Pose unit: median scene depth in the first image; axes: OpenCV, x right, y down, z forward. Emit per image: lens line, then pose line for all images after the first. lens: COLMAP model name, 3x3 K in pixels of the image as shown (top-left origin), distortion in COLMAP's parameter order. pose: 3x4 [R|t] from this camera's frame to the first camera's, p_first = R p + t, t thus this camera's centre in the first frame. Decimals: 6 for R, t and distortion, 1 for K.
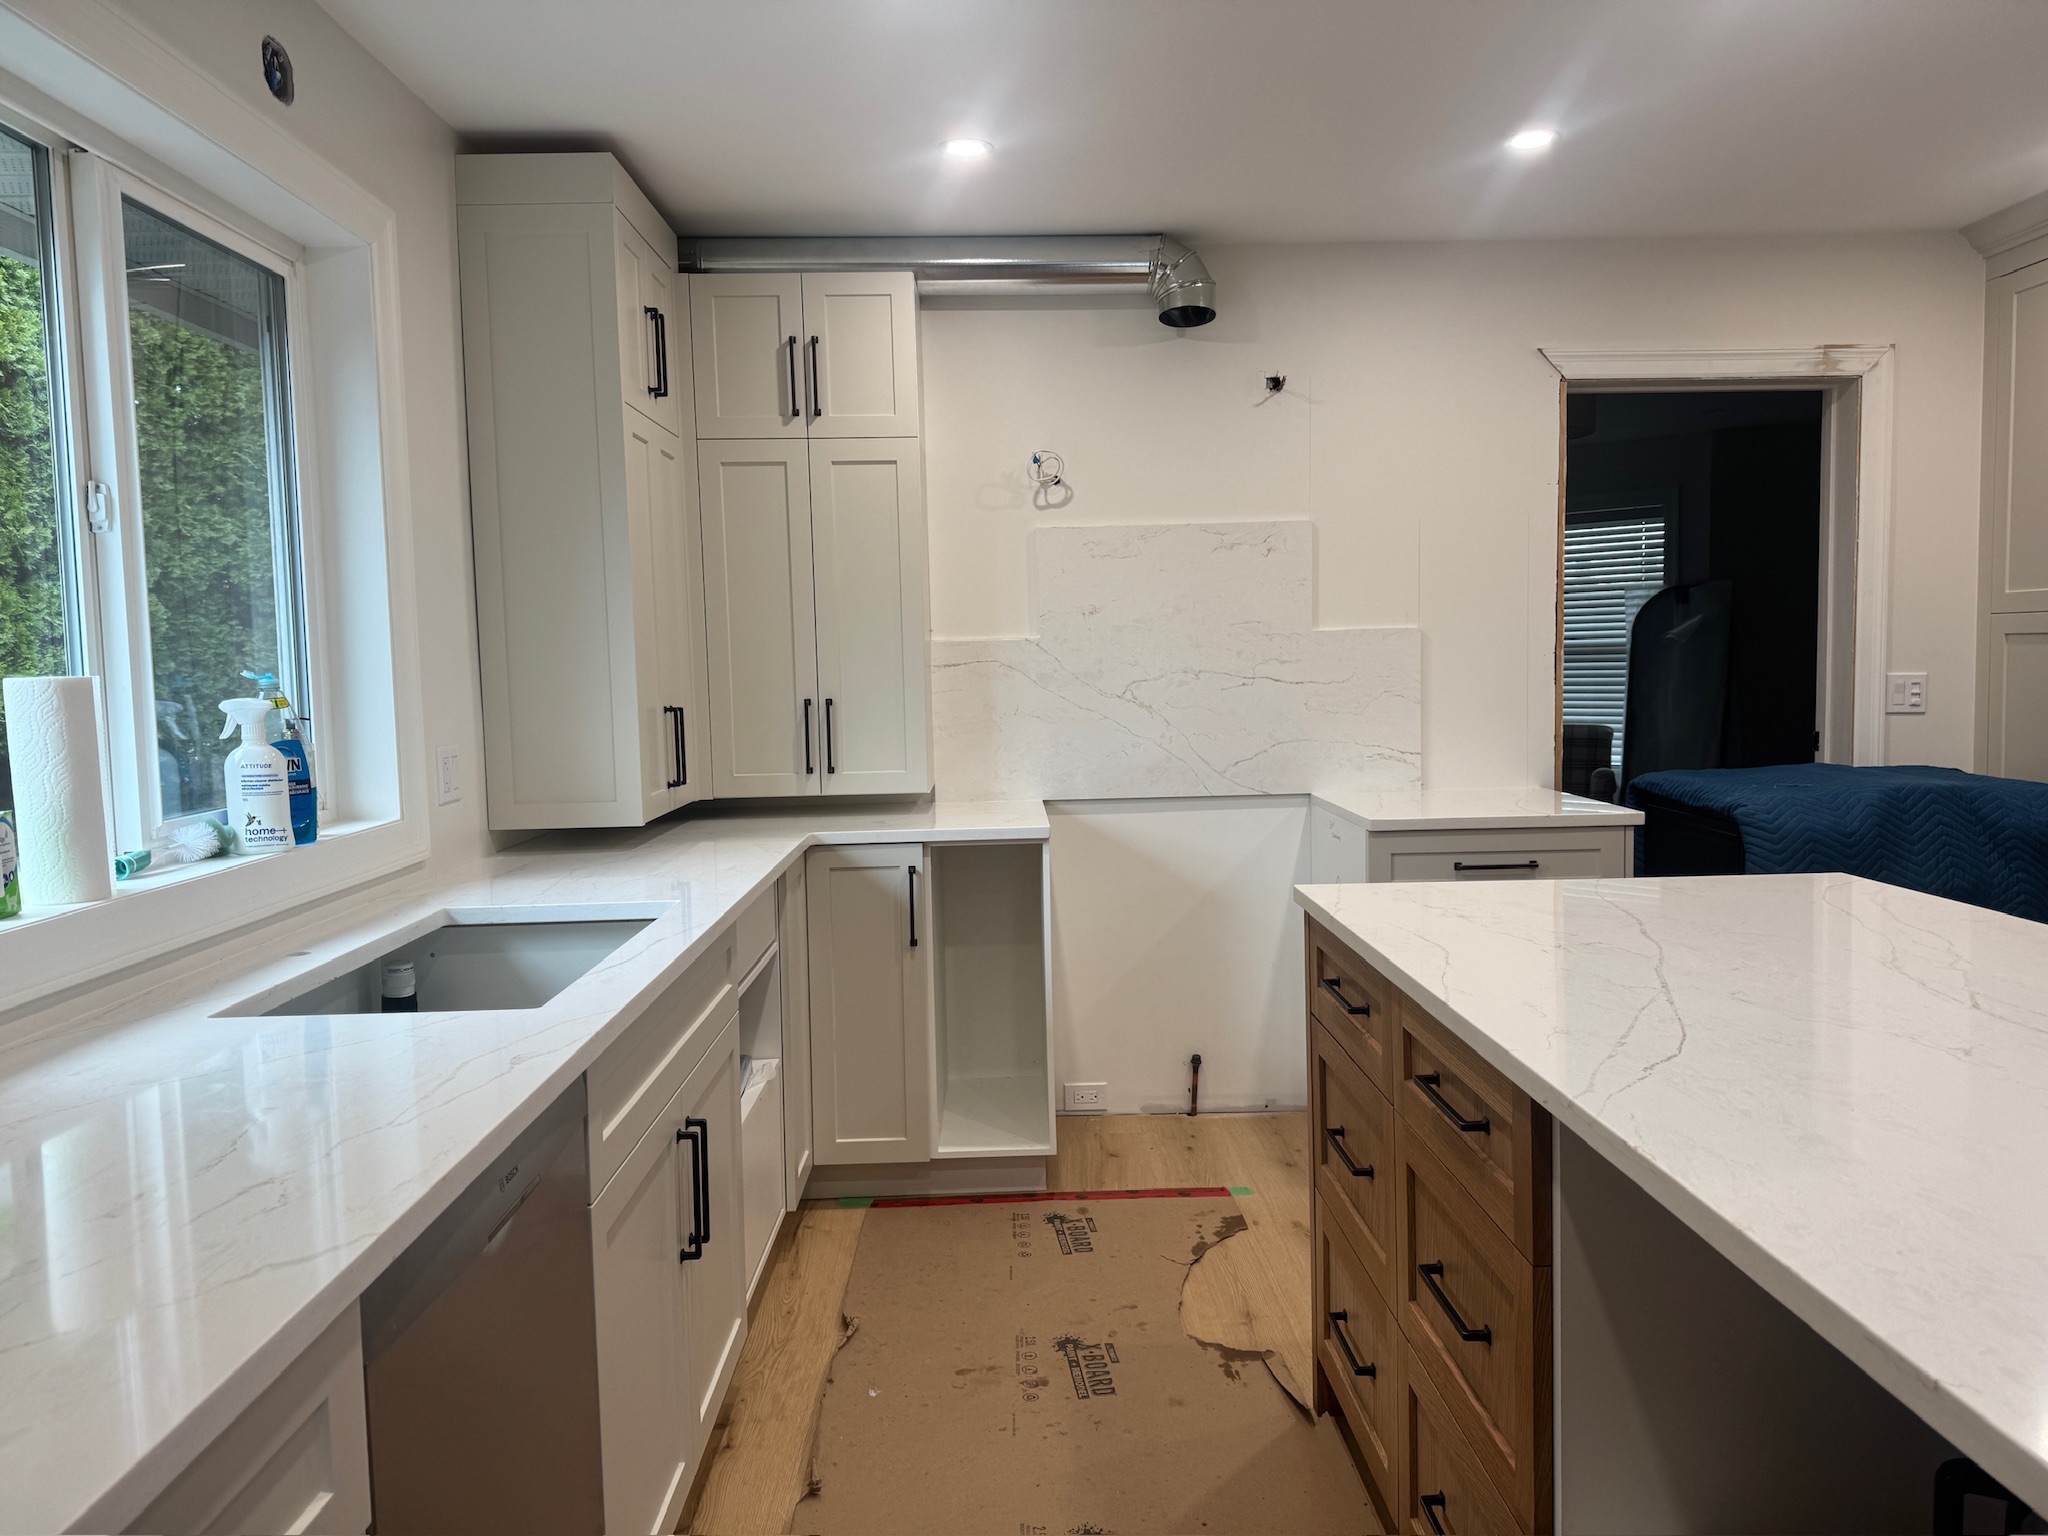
lens RADIAL K [[1448.3, 0, 1024.0], [0, 1448.3, 768.0], [0, 0, 1]] dist [0.124250, -0.126759]
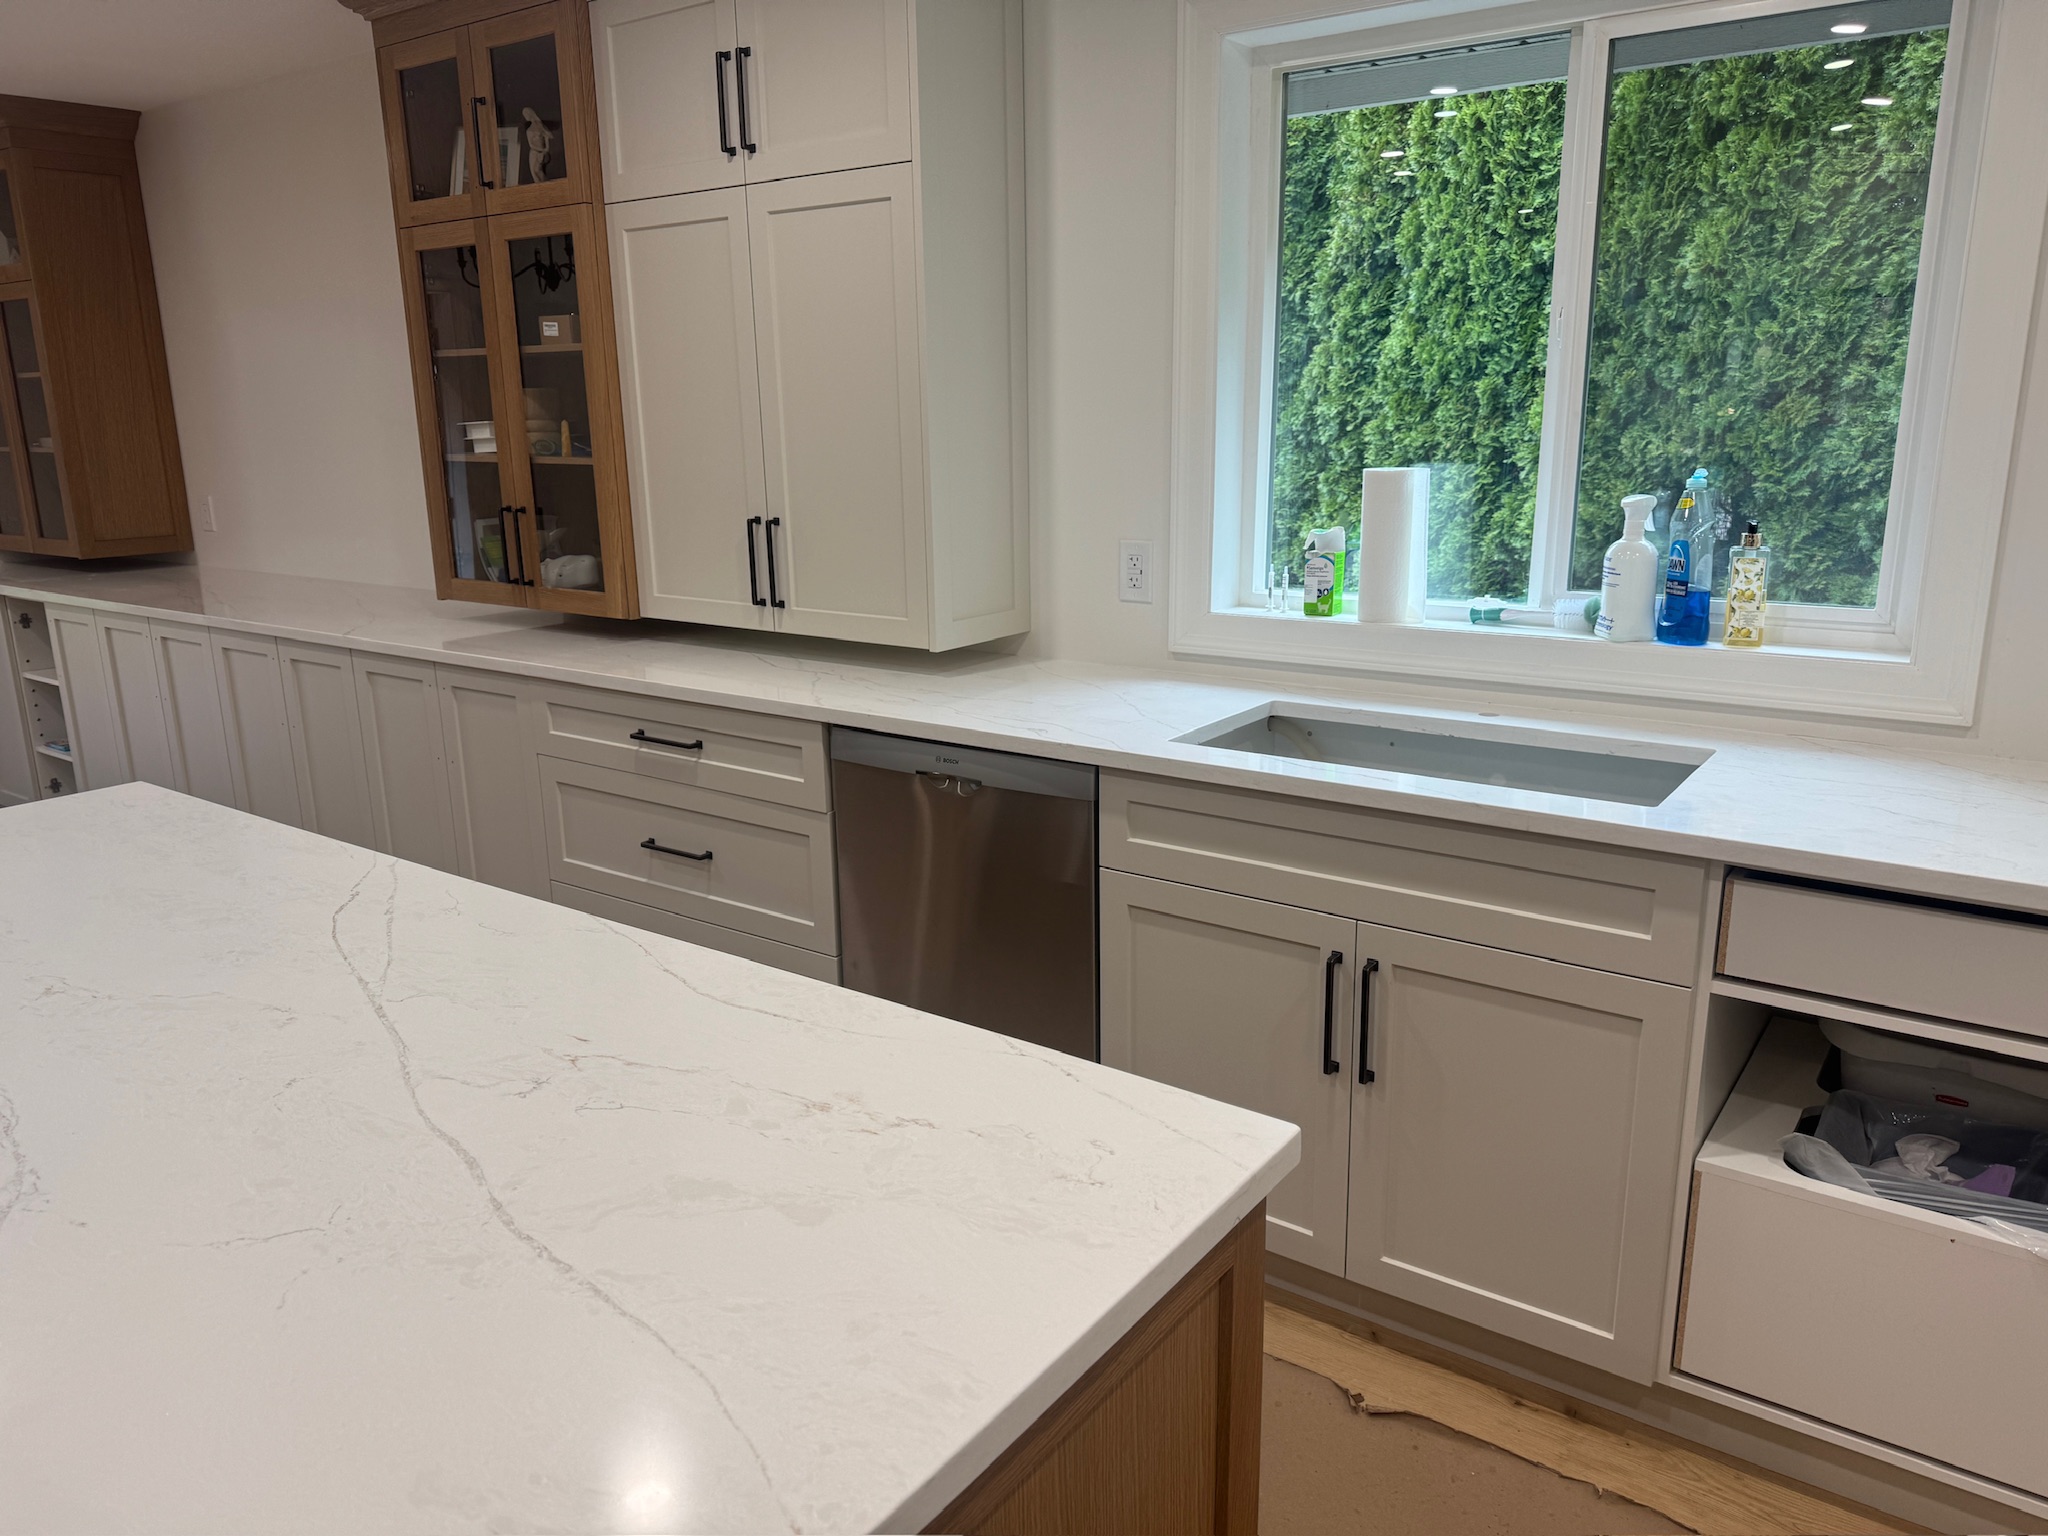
lens RADIAL K [[1441.0, 0, 1030.3], [0, 1441.0, 772.2], [0, 0, 1]] dist [0.023092, -0.031081]
pose [[-0.605430, 0.227915, -0.762568, 0.366622], [-0.030413, 0.950797, 0.308318, -0.102620], [0.795318, 0.209857, -0.568709, 0.787903]]
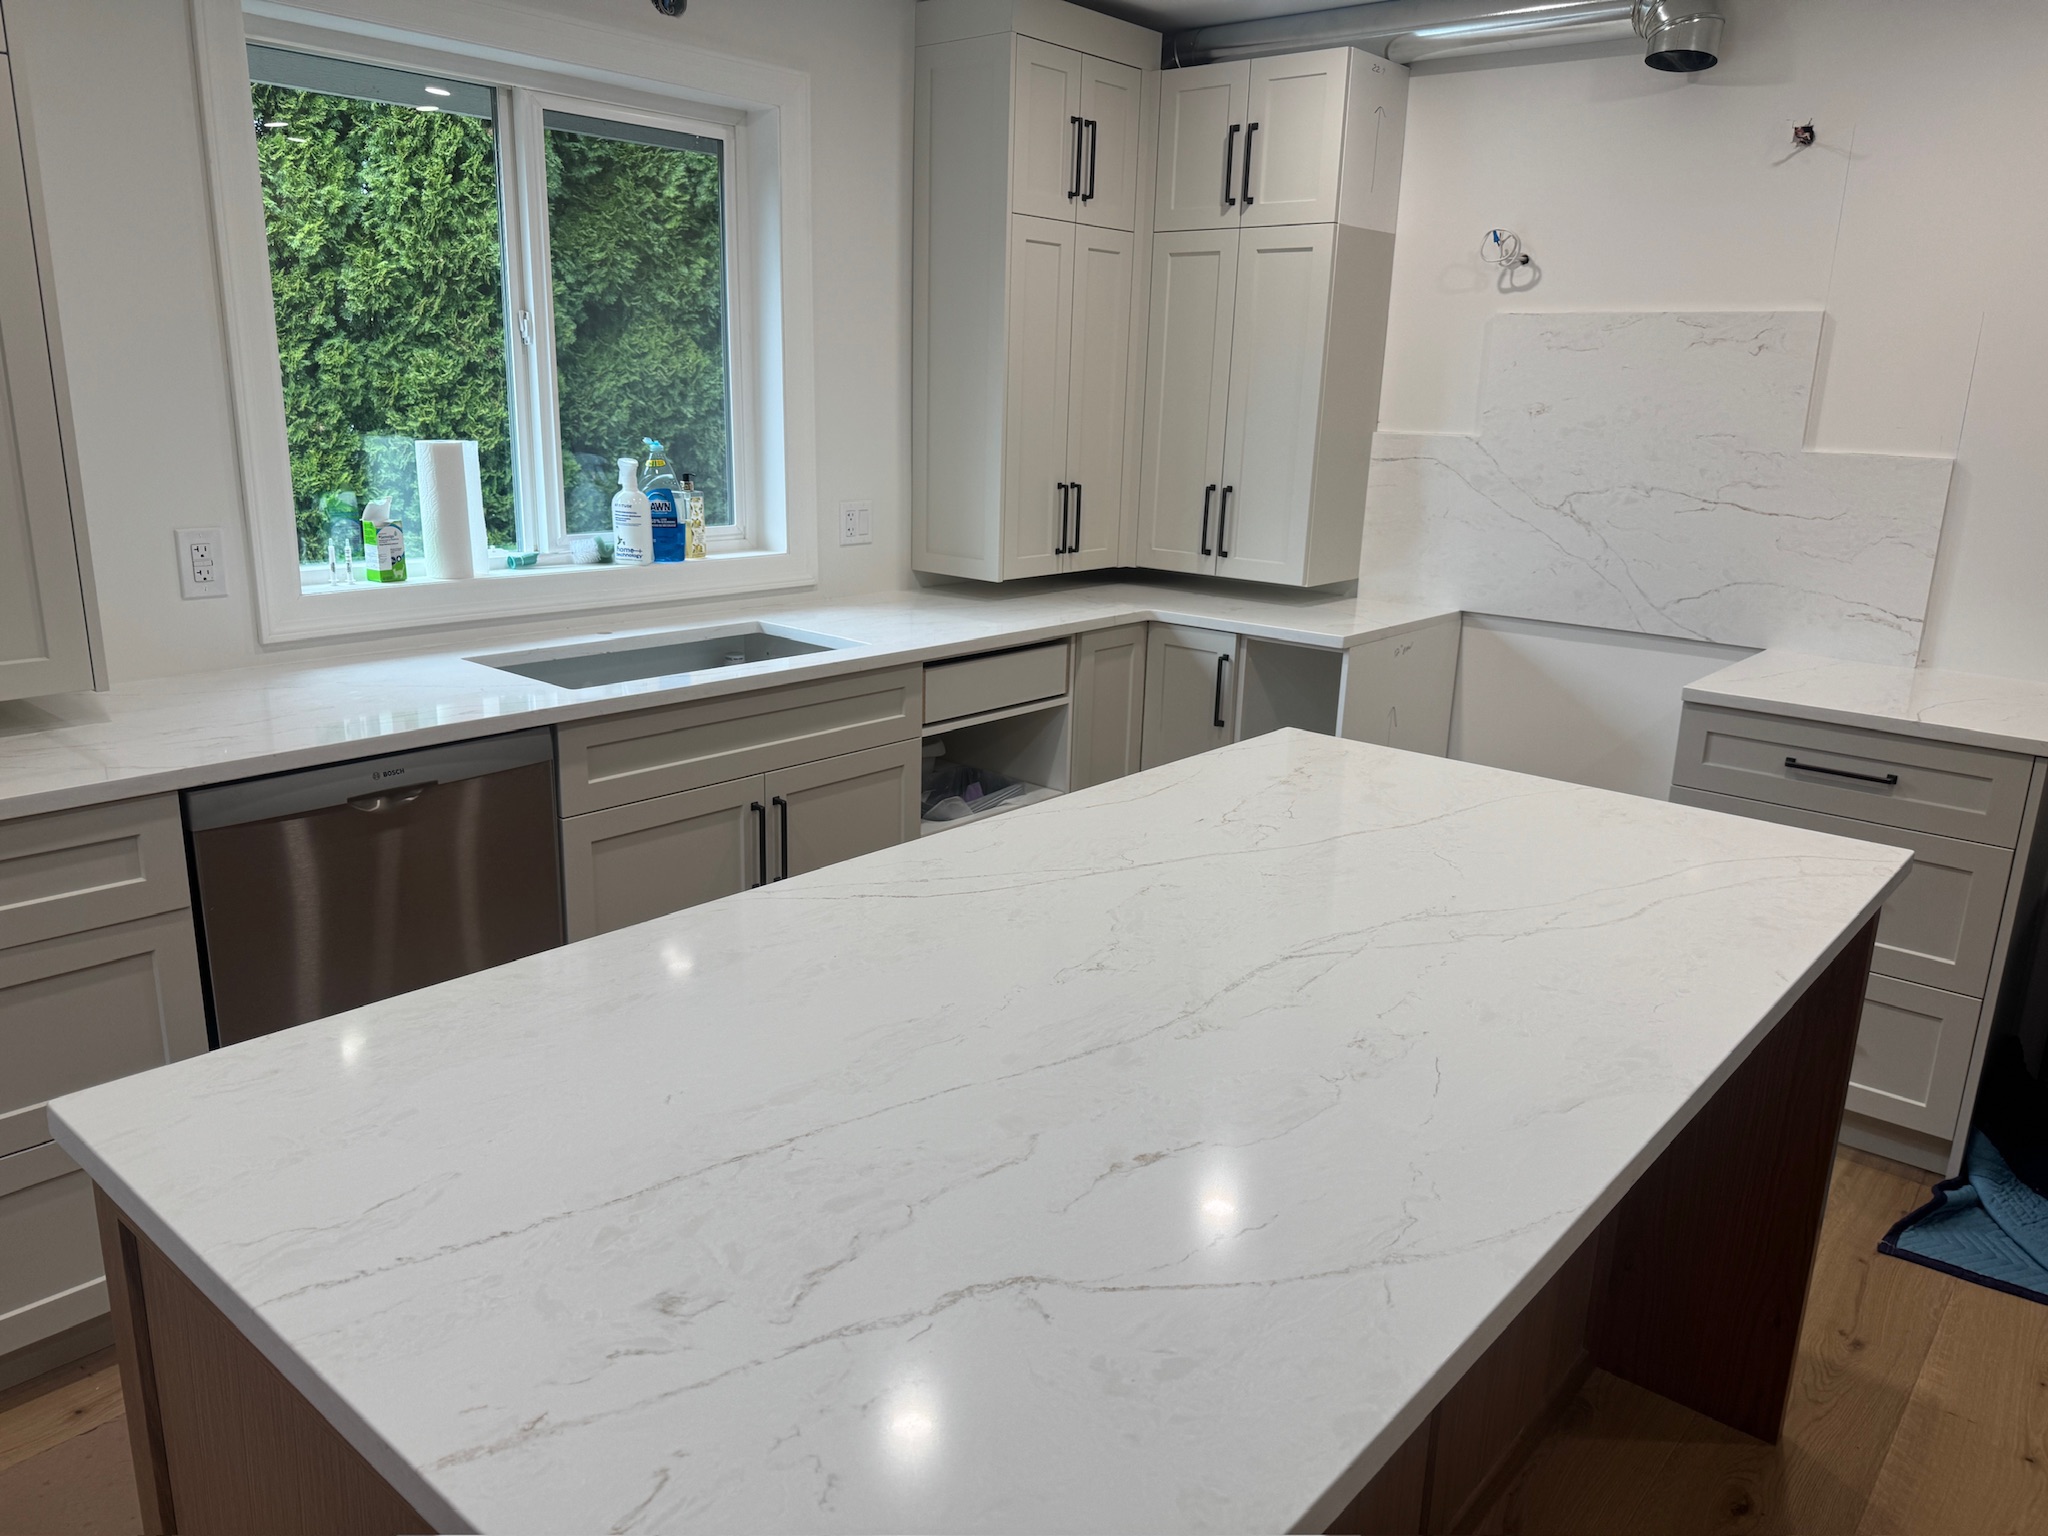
lens RADIAL K [[1429.6, 0, 1024.0], [0, 1429.6, 768.0], [0, 0, 1]] dist [0.079560, -0.127236]
pose [[0.740641, 0.217007, -0.635892, 0.464742], [-0.097526, 0.971106, 0.217811, -0.060913], [0.664785, -0.099304, 0.740405, 0.103949]]
